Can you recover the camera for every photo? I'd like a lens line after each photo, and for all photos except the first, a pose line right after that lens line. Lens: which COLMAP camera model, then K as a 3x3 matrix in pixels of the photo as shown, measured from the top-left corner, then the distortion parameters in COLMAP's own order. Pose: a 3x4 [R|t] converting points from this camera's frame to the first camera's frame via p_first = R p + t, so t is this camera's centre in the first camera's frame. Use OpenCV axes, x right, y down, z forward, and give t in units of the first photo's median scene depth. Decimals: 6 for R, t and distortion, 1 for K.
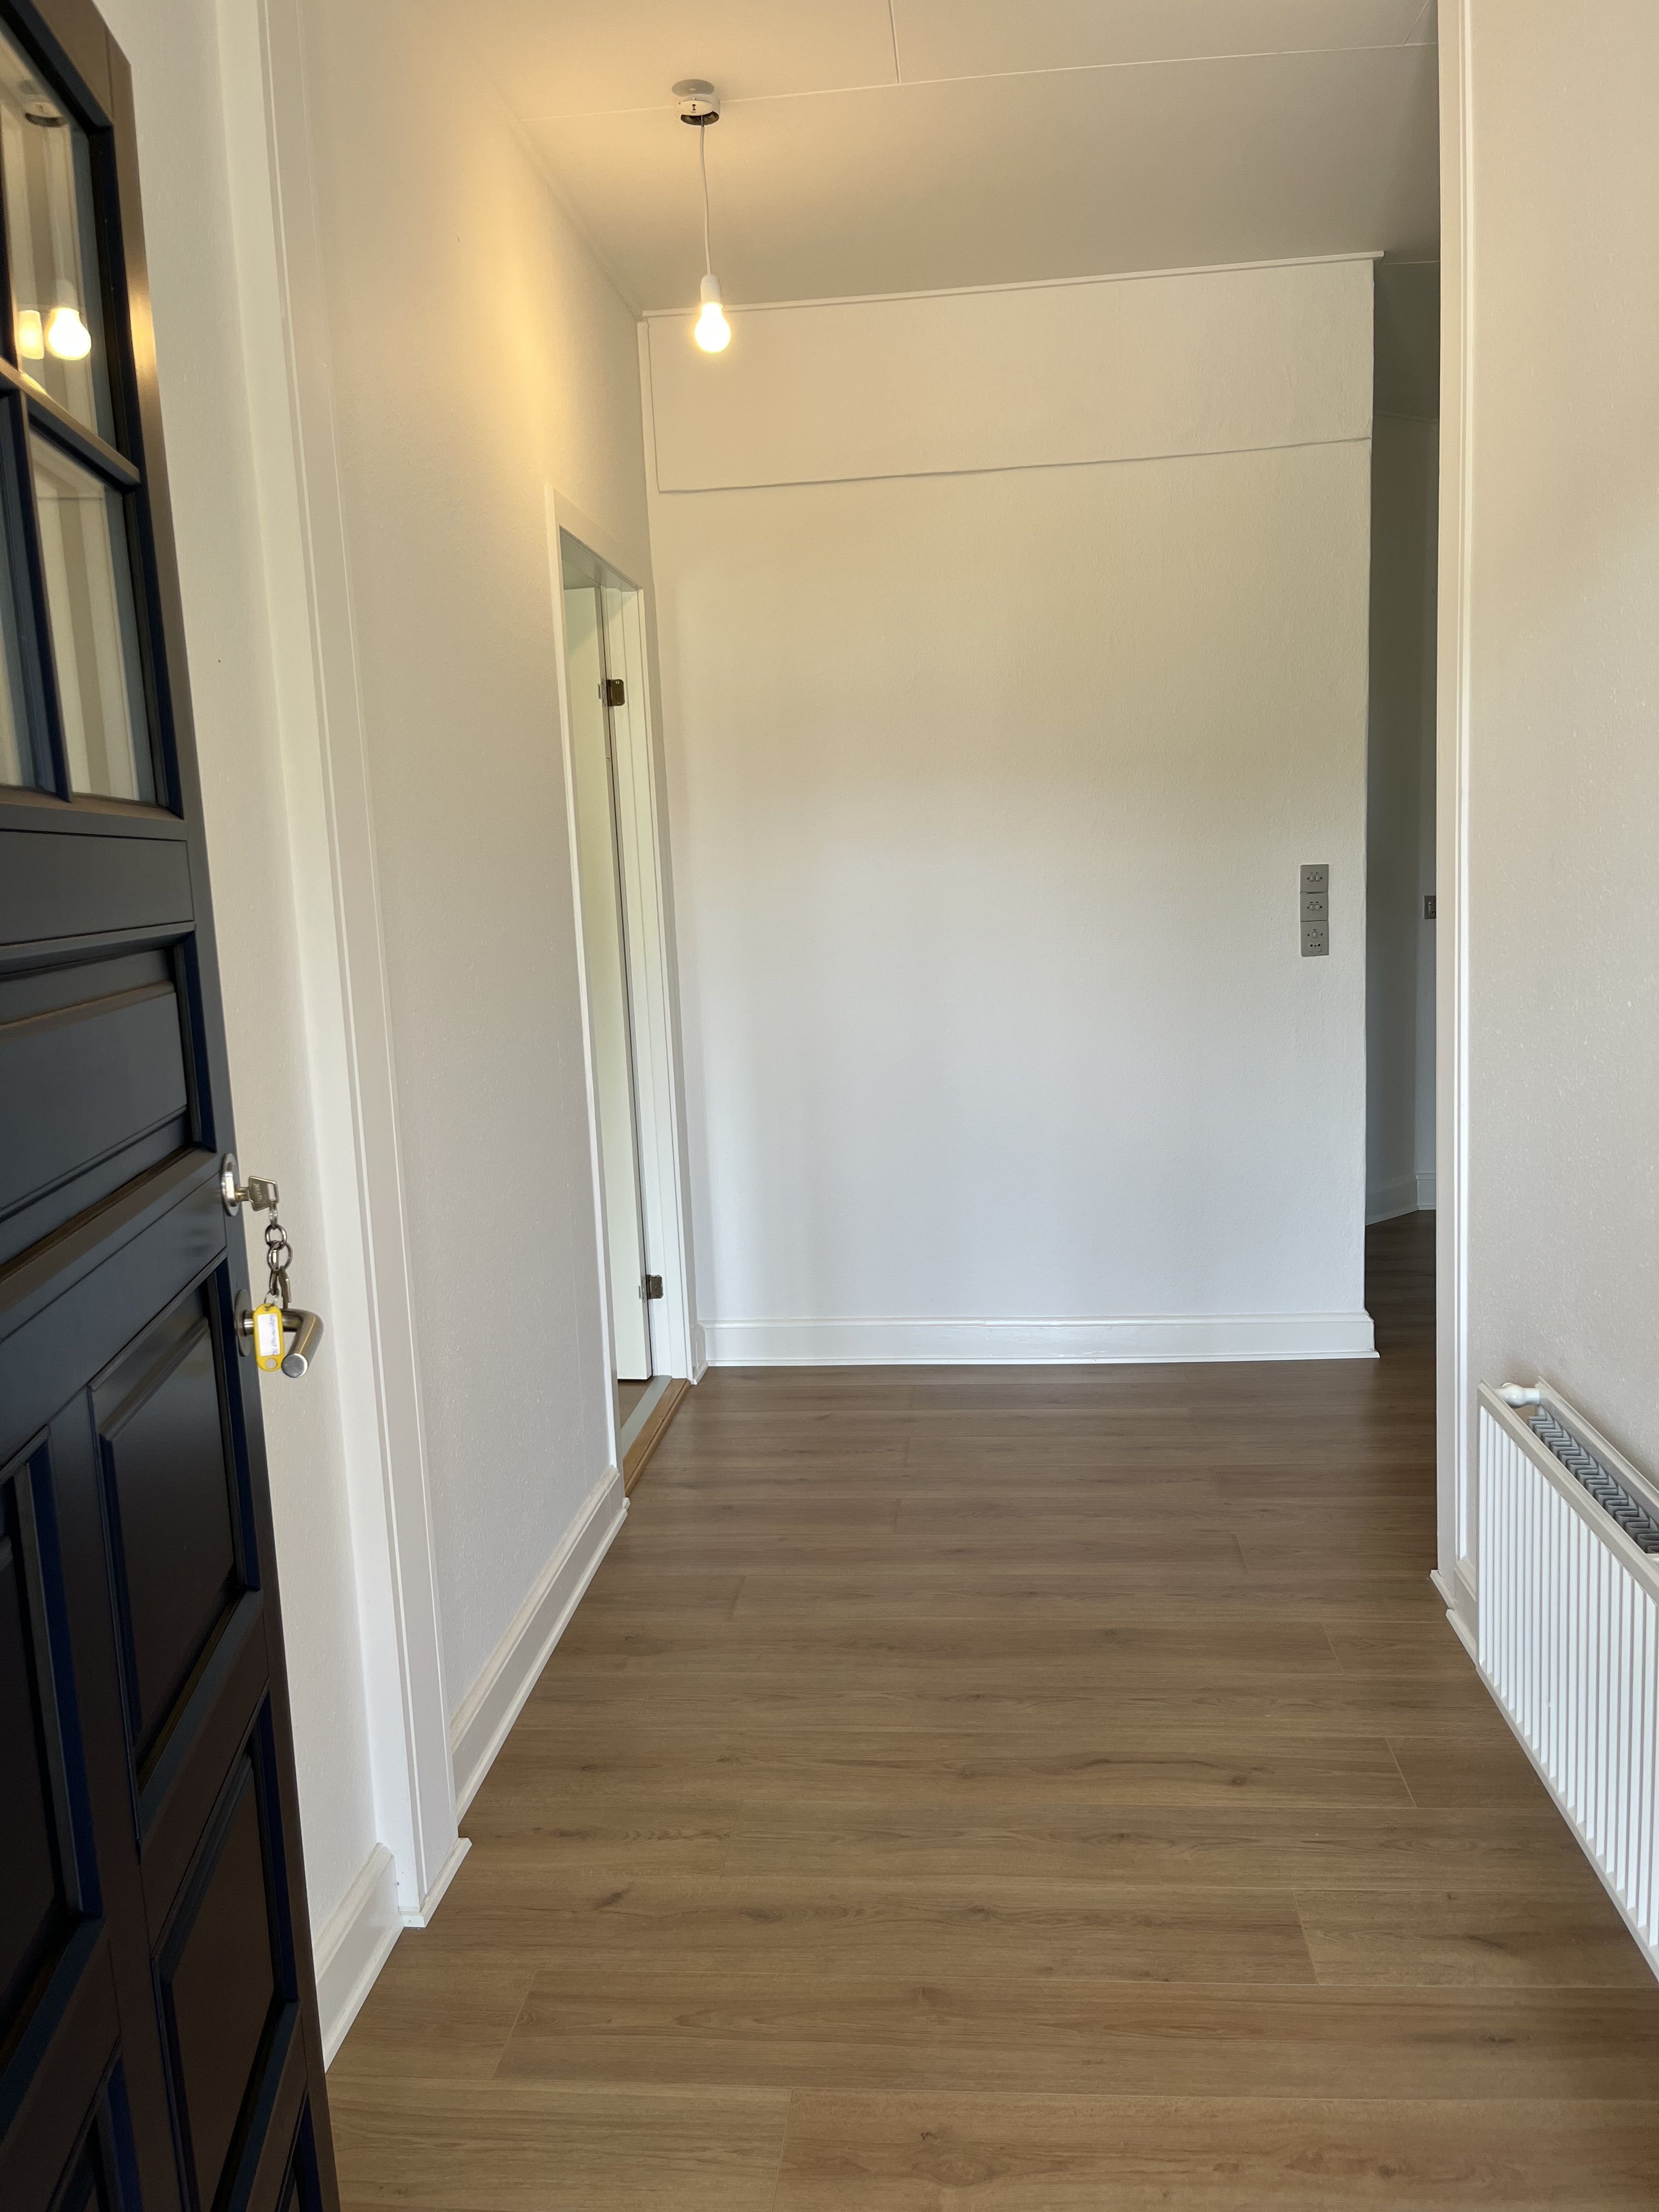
lens RADIAL K [[1694.8, 0, 828.1], [0, 1694.8, 1103.1], [0, 0, 1]] dist [-0.001750, -0.001347]
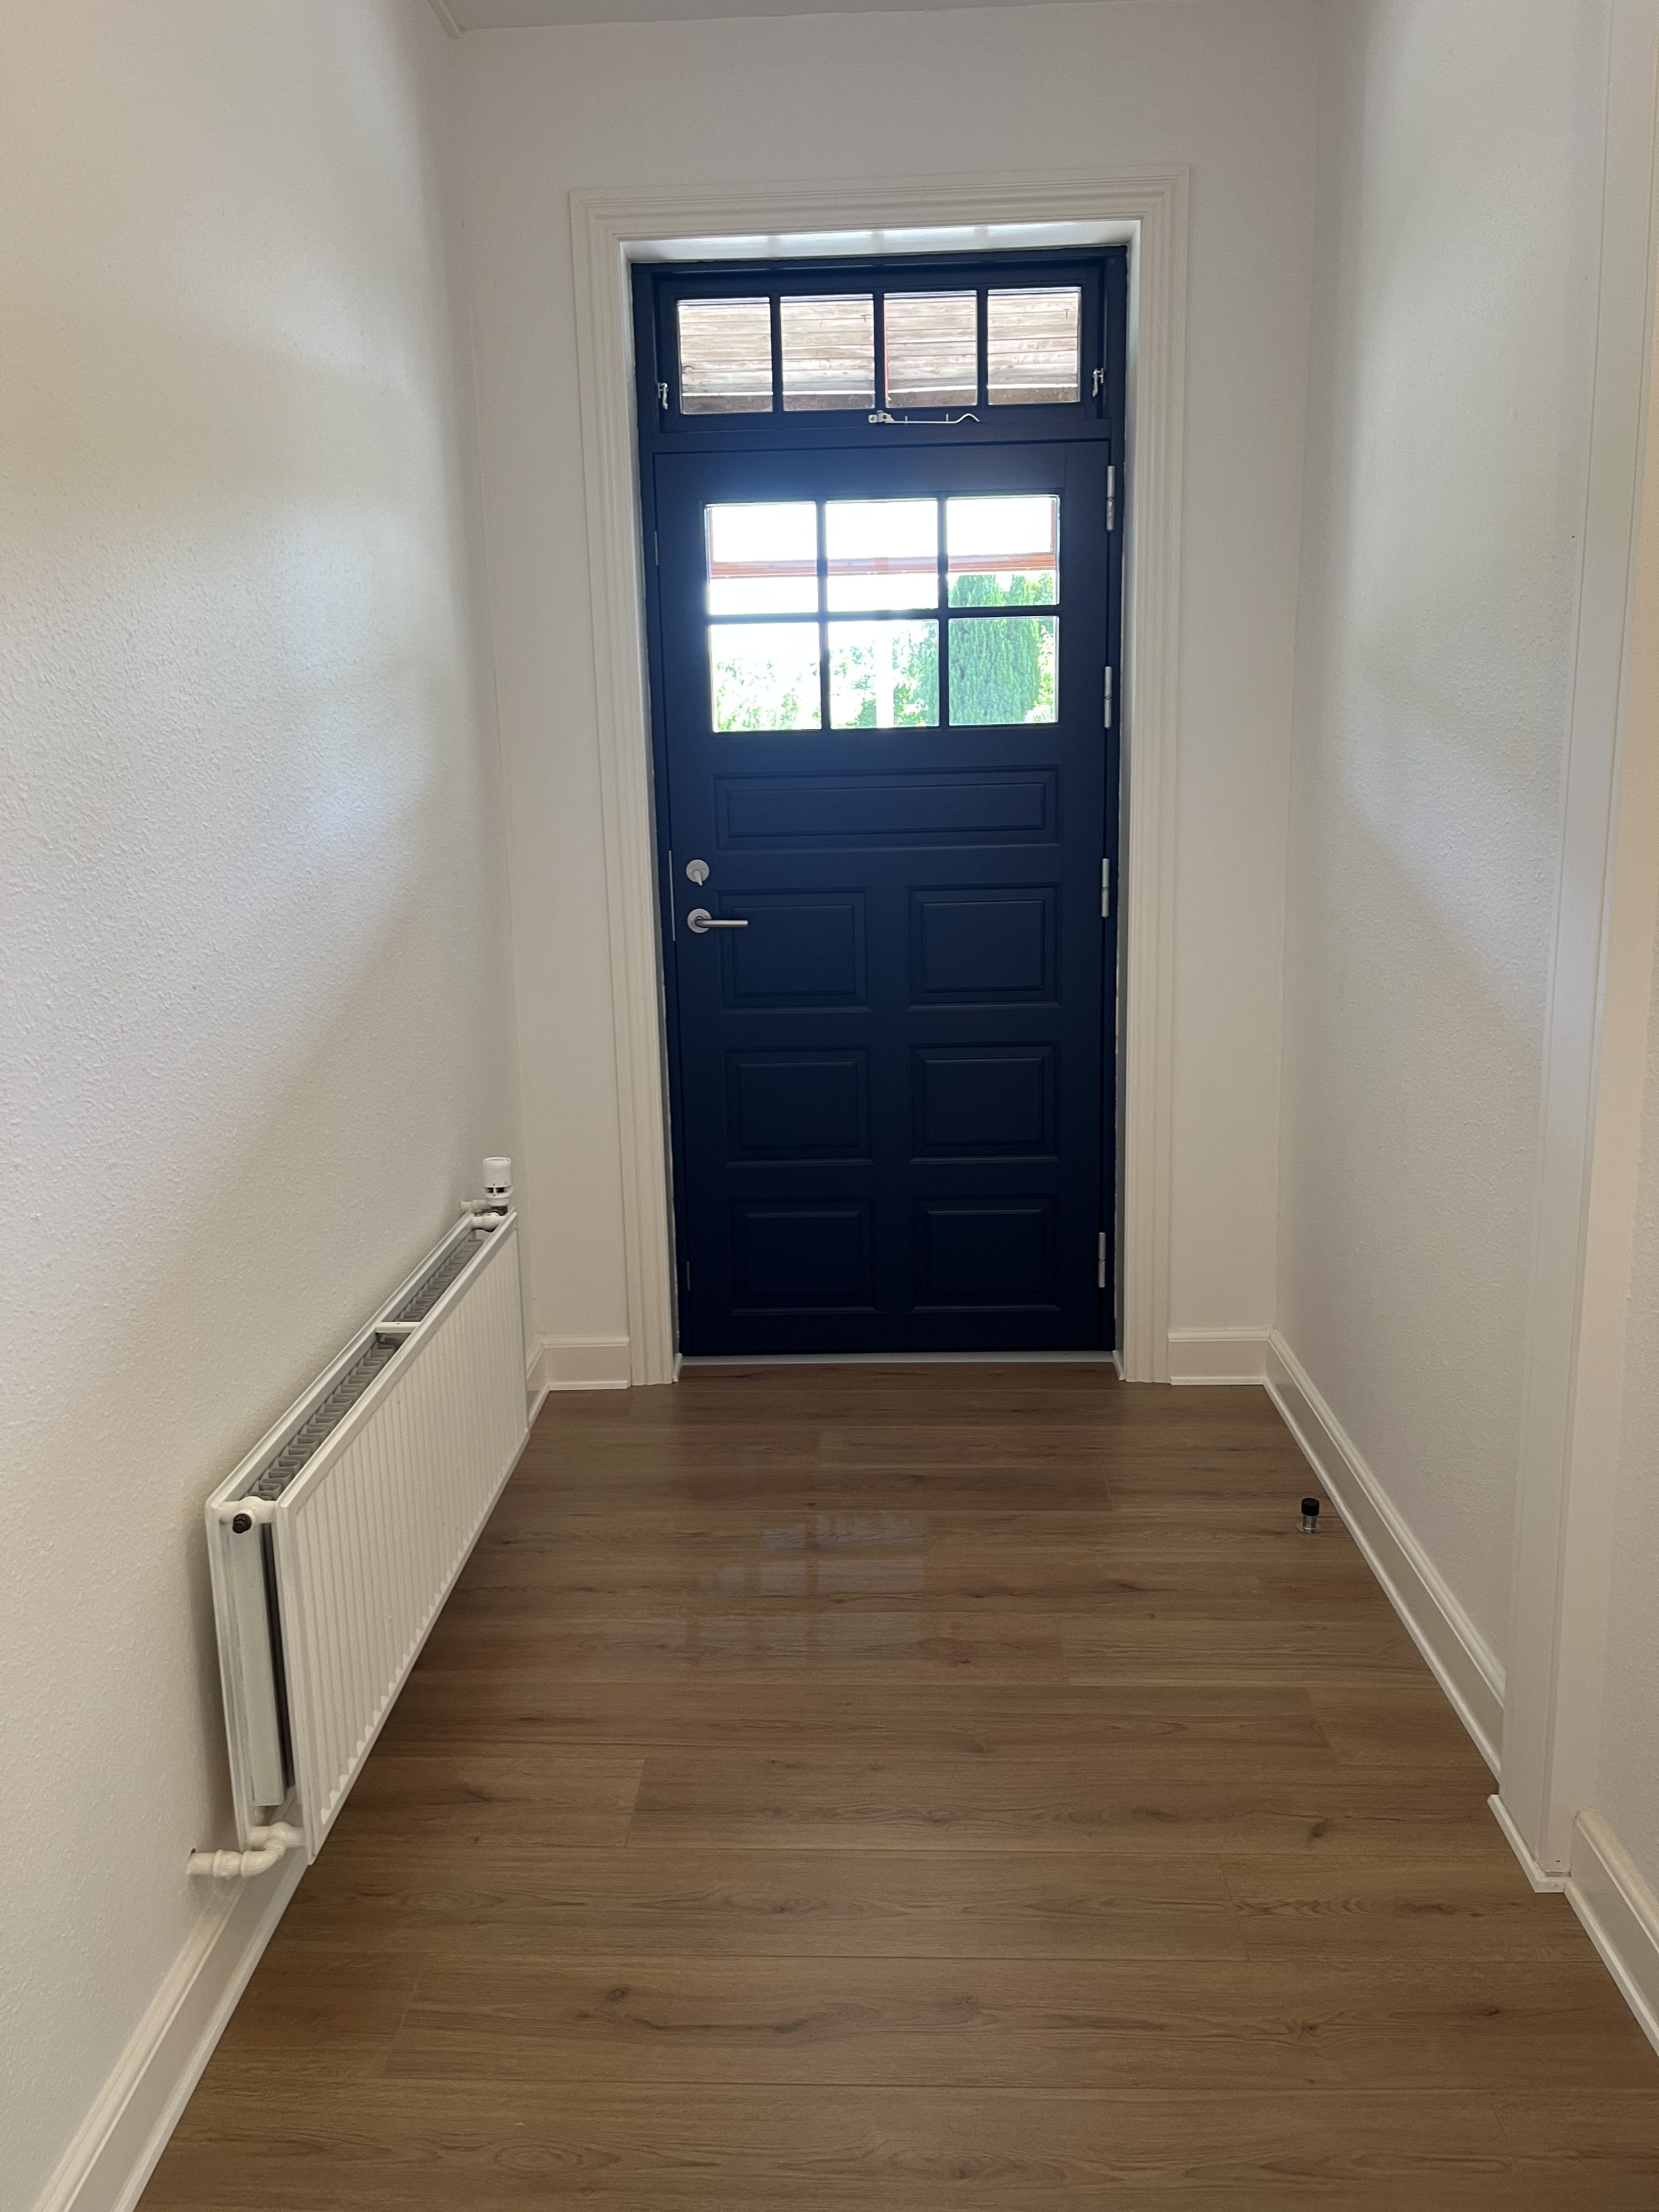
lens RADIAL K [[1694.8, 0, 827.2], [0, 1694.8, 1104.0], [0, 0, 1]] dist [-0.001750, -0.001347]
pose [[-0.995438, 0.084441, -0.044420, 0.167254], [0.063636, 0.934462, 0.350330, -0.286826], [0.071091, 0.345905, -0.935572, 1.827183]]
